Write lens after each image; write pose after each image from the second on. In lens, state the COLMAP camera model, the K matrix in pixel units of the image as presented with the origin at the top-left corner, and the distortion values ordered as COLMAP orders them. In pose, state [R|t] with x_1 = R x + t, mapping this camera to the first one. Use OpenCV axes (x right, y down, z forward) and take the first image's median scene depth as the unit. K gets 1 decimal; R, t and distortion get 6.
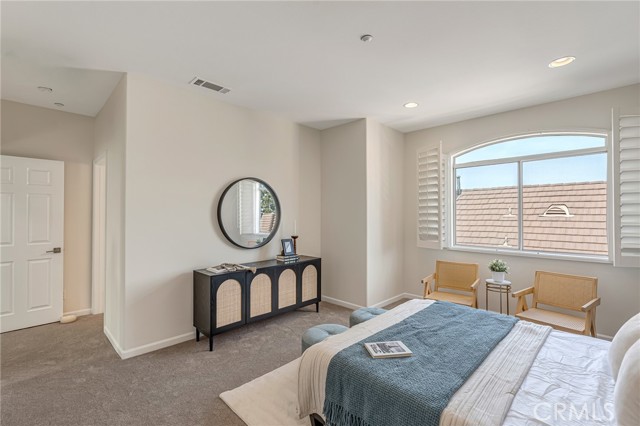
lens RADIAL K [[285.4, 0, 321.6], [0, 285.4, 210.9], [0, 0, 1]] dist [-0.002986, -0.000974]
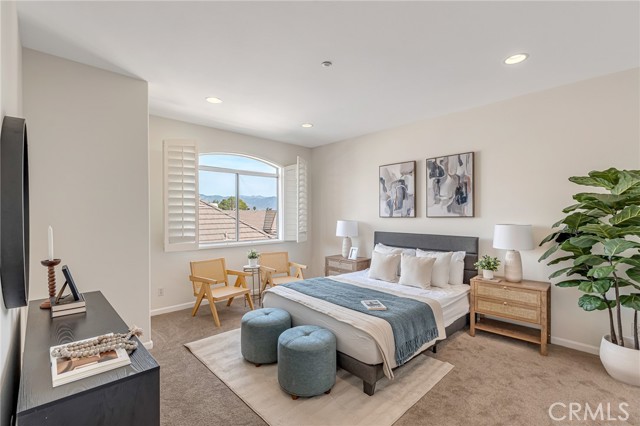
lens RADIAL K [[285.4, 0, 318.7], [0, 285.4, 214.9], [0, 0, 1]] dist [-0.002986, -0.000974]
pose [[0.047803, -0.002074, 0.998855, -0.667056], [-0.011054, 0.999936, 0.002606, 0.007809], [-0.998796, -0.011166, 0.047777, 0.641540]]
